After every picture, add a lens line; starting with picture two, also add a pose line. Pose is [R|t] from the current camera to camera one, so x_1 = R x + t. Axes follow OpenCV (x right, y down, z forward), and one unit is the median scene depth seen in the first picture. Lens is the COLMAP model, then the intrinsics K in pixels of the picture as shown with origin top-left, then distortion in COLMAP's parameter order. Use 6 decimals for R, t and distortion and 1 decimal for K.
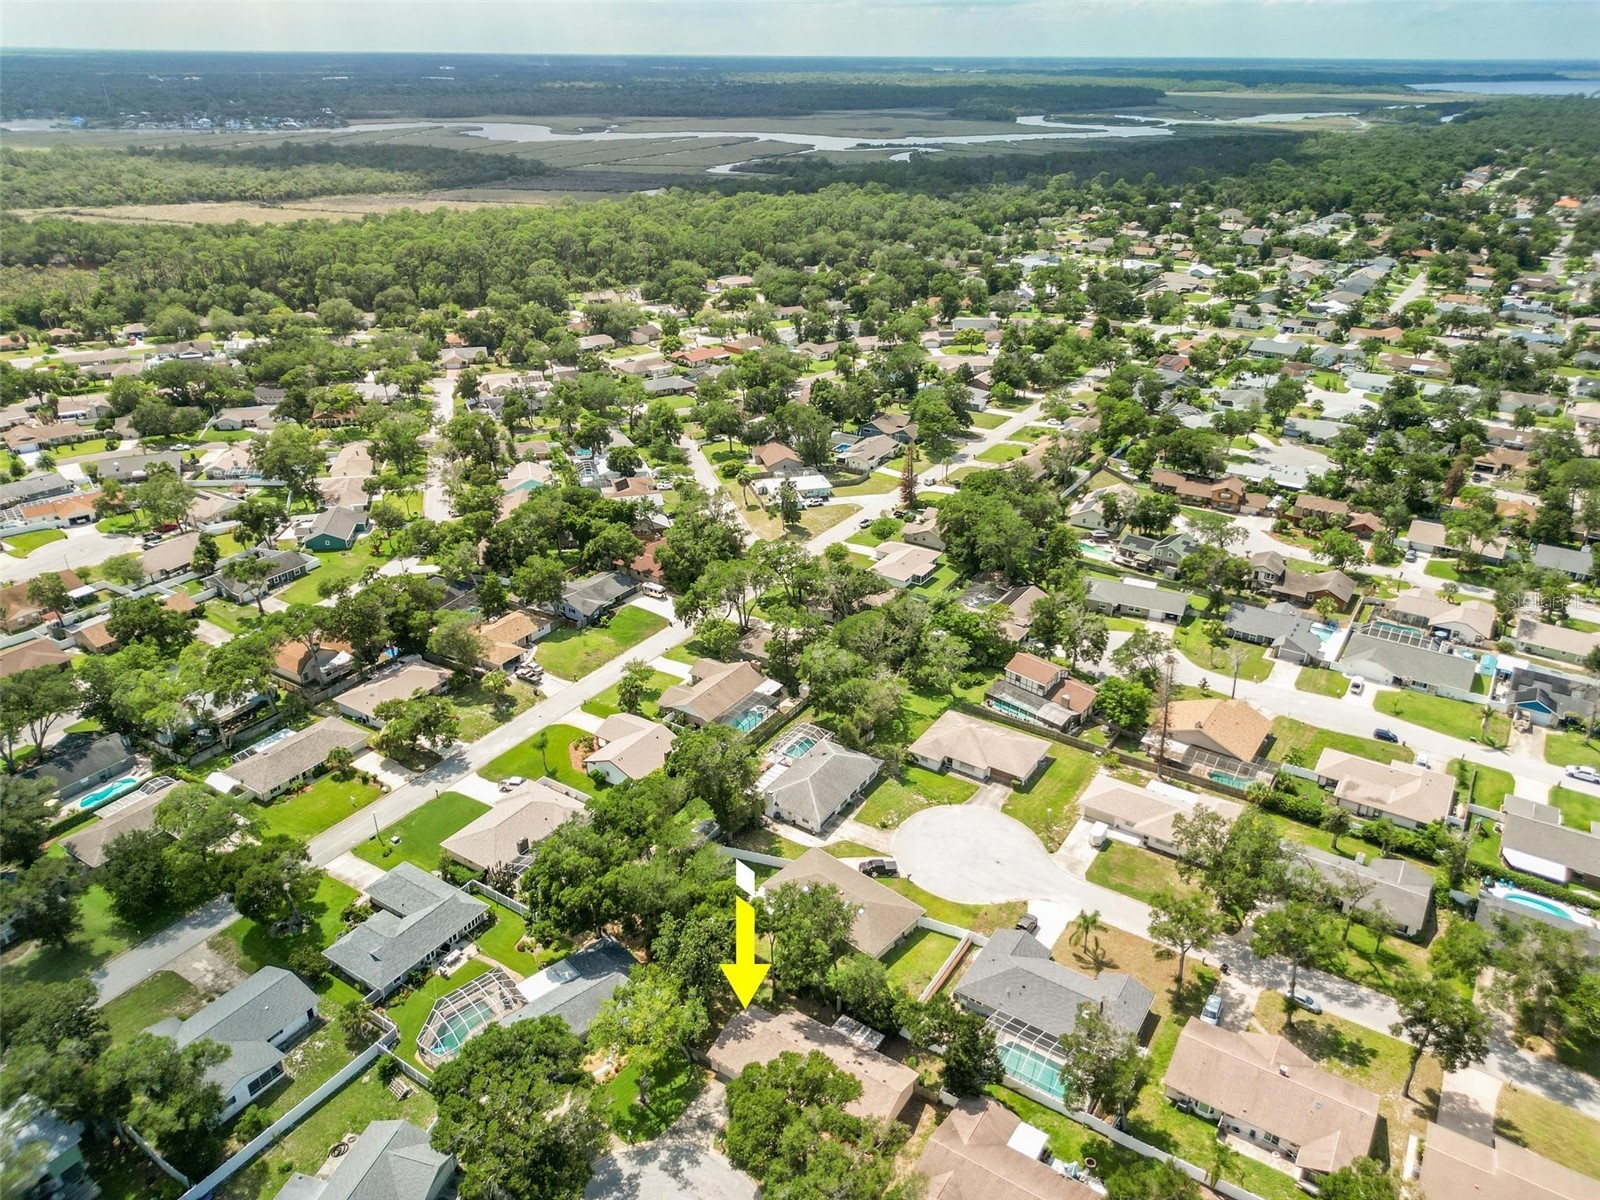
lens RADIAL K [[1119.0, 0, 800.0], [0, 1119.0, 600.0], [0, 0, 1]] dist [0.077541, -0.094714]
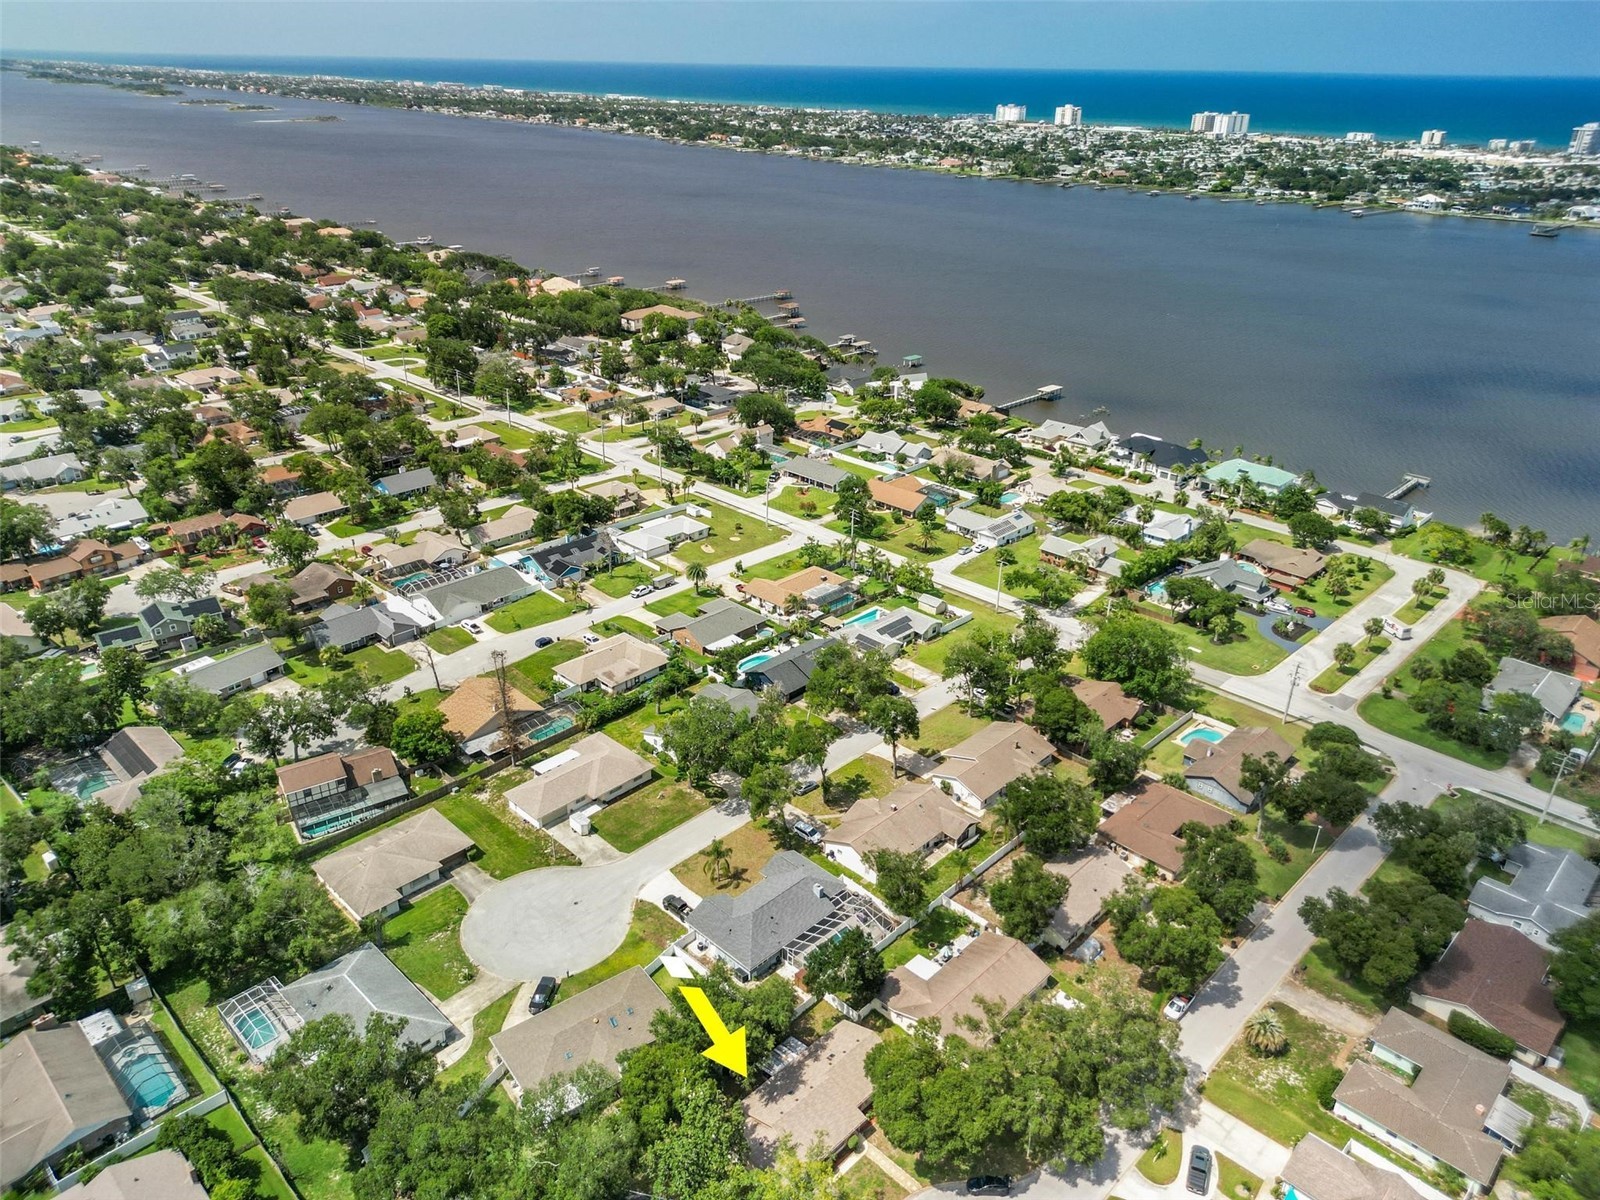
lens RADIAL K [[1119.0, 0, 800.0], [0, 1119.0, 600.0], [0, 0, 1]] dist [0.077541, -0.094714]
pose [[0.194540, -0.425425, 0.883837, -0.375876], [0.414959, 0.852146, 0.318835, -0.152182], [-0.888799, 0.304730, 0.342310, 0.308360]]
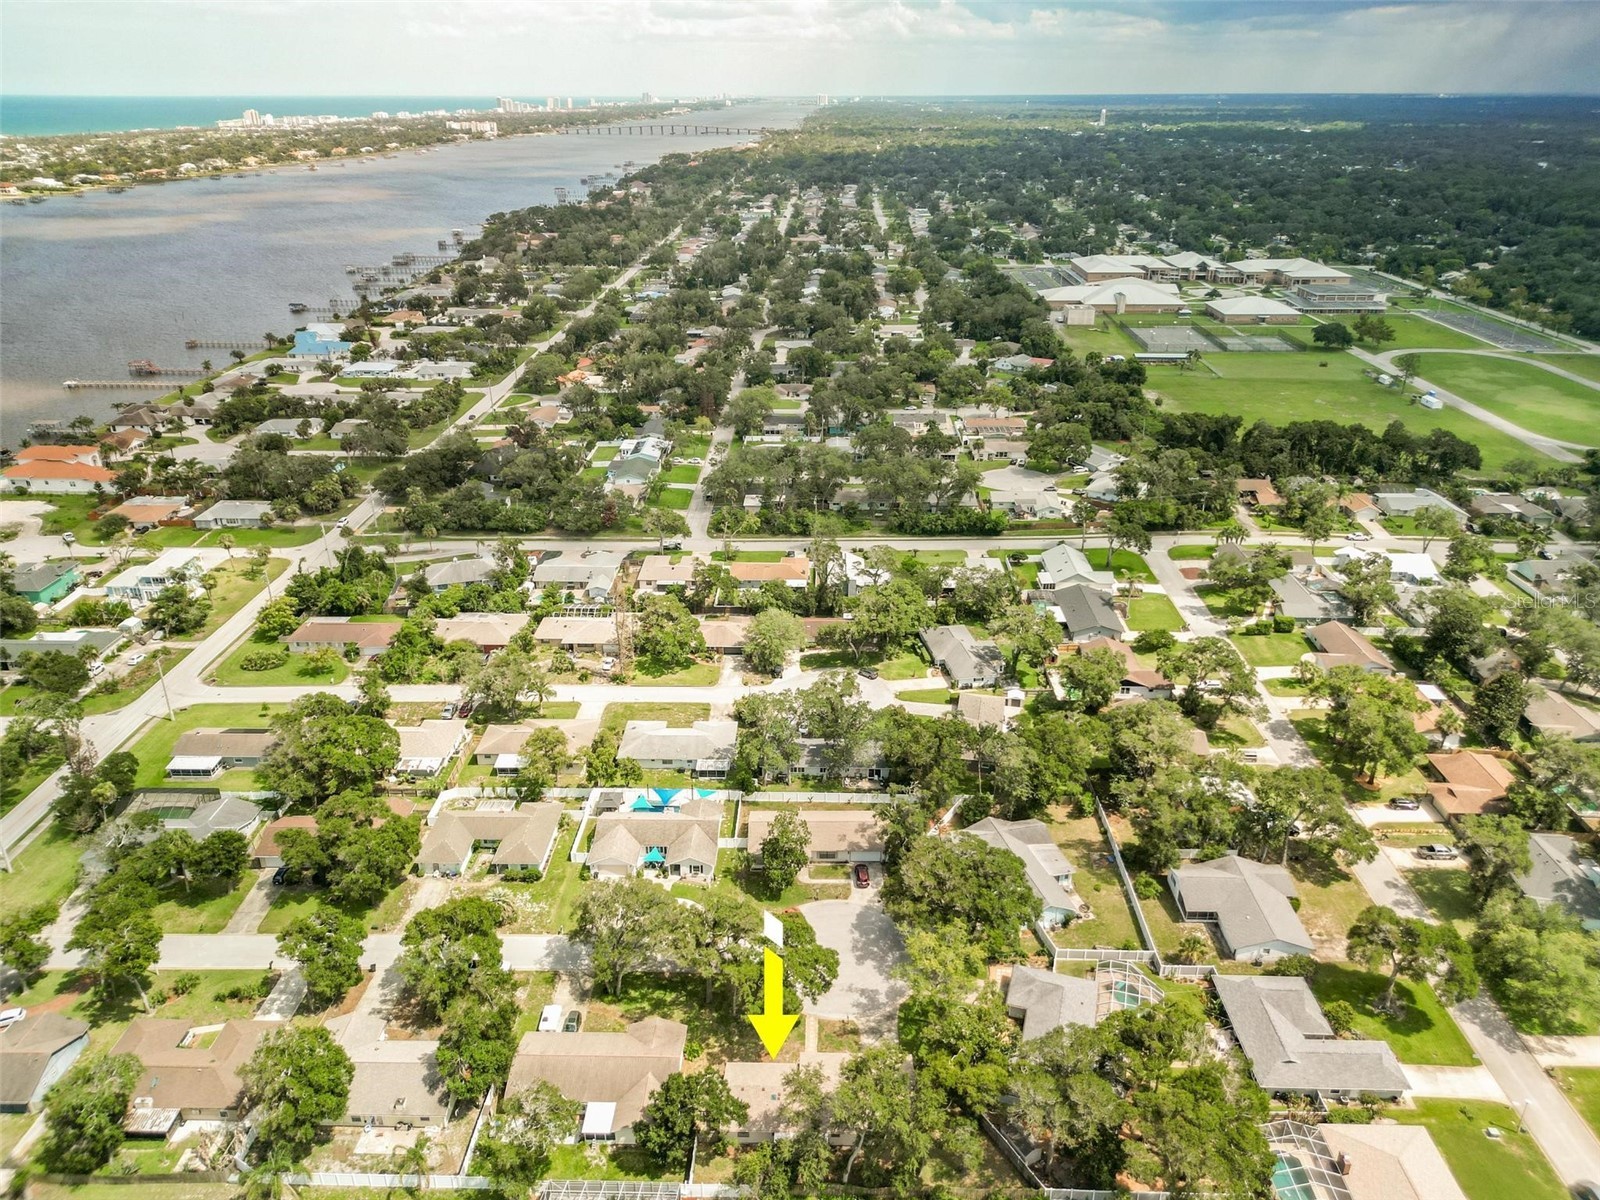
lens RADIAL K [[1119.0, 0, 800.0], [0, 1119.0, 600.0], [0, 0, 1]] dist [0.077541, -0.094714]
pose [[-0.852136, 0.209230, -0.479673, 0.232642], [-0.232185, 0.670284, 0.704848, -0.326482], [0.468992, 0.711999, -0.522593, 0.678968]]
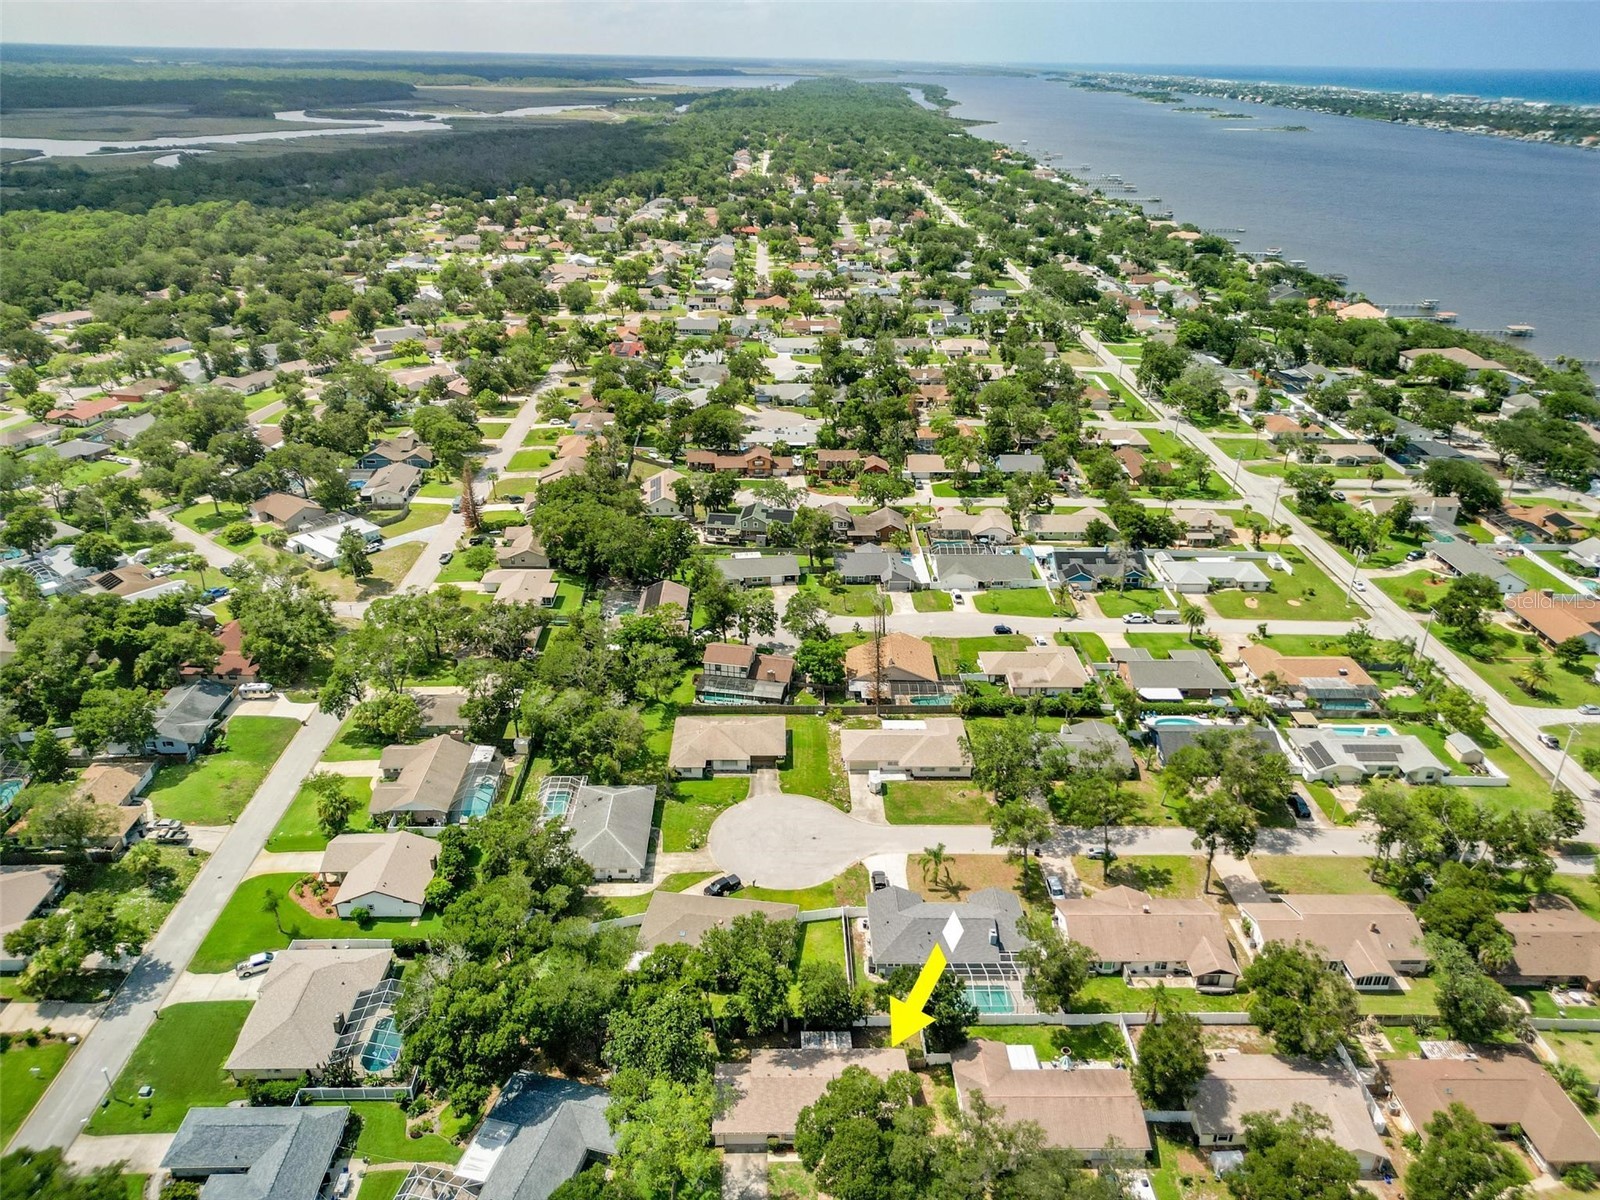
lens RADIAL K [[1119.0, 0, 800.0], [0, 1119.0, 600.0], [0, 0, 1]] dist [0.077541, -0.094714]
pose [[0.825692, -0.240433, 0.510319, -0.222798], [0.238019, 0.968643, 0.071255, -0.040306], [-0.511449, 0.062631, 0.857028, 0.078829]]
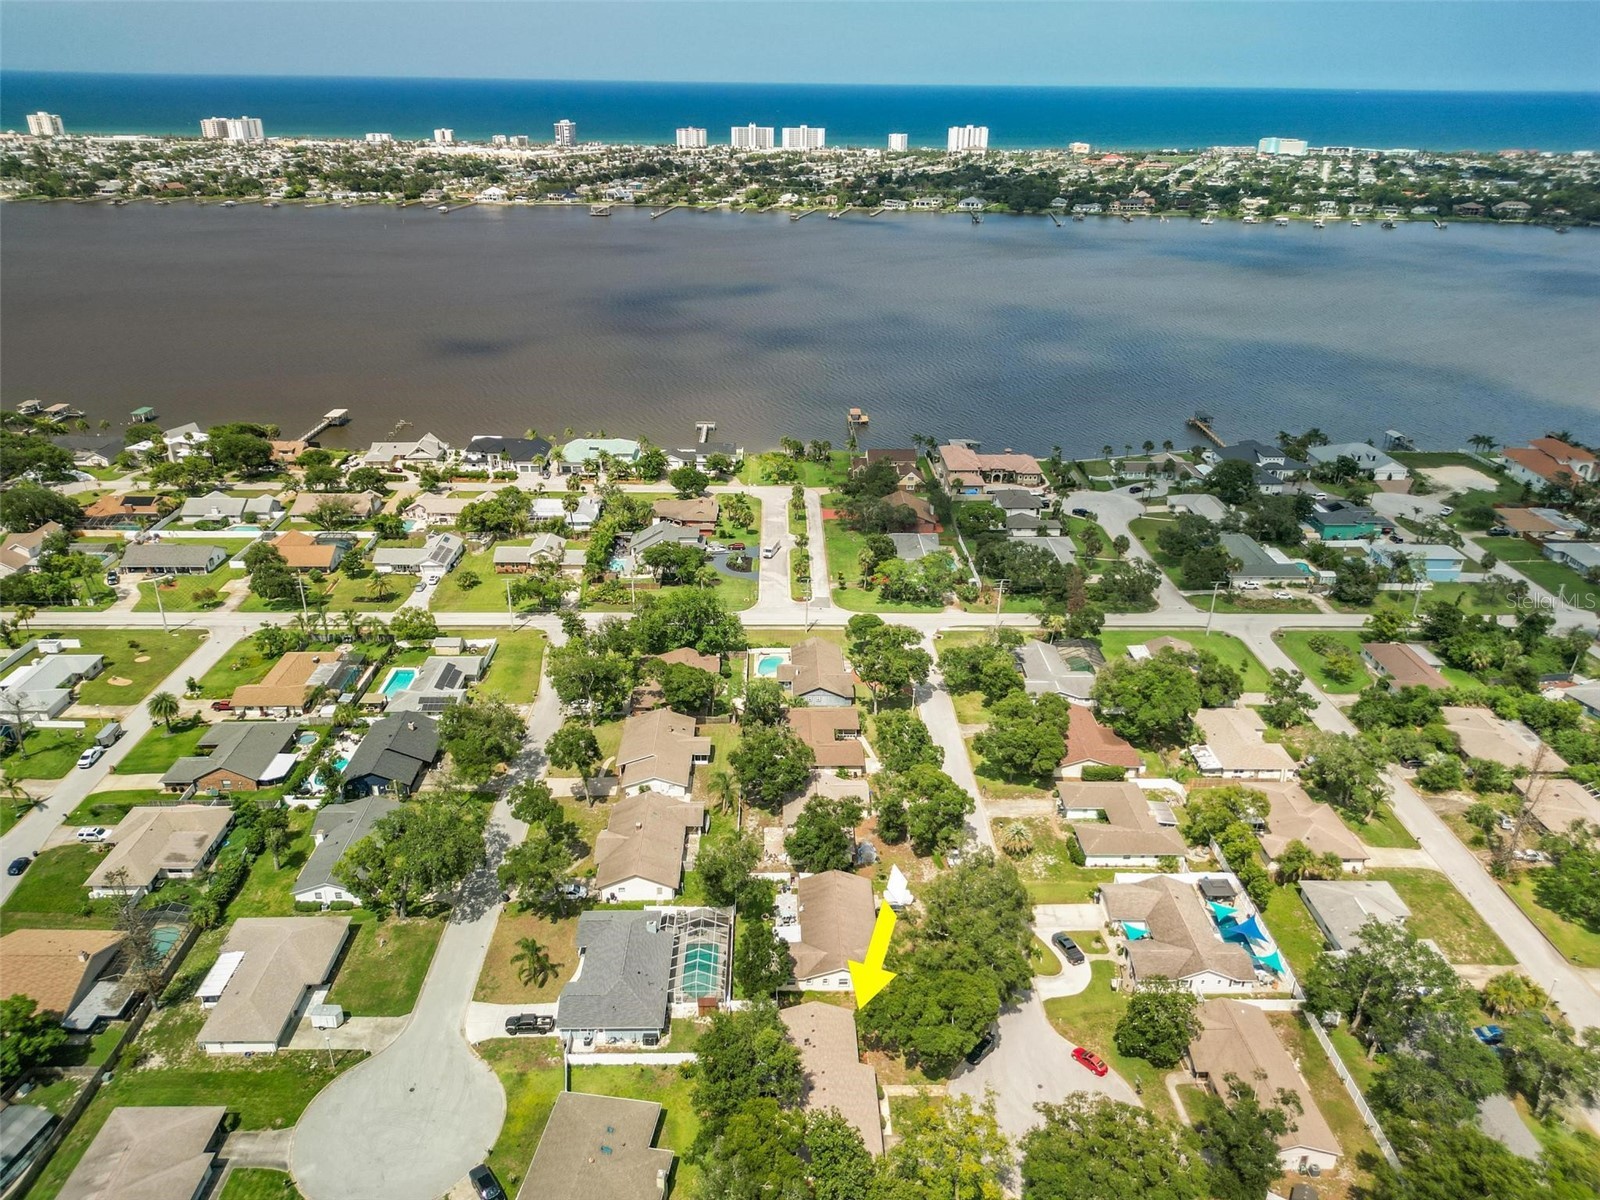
lens RADIAL K [[1119.0, 0, 800.0], [0, 1119.0, 600.0], [0, 0, 1]] dist [0.077541, -0.094714]
pose [[-0.560005, -0.358477, 0.746919, -0.320347], [0.347589, 0.716703, 0.604581, -0.286354], [-0.752048, 0.598189, -0.276755, 0.585902]]
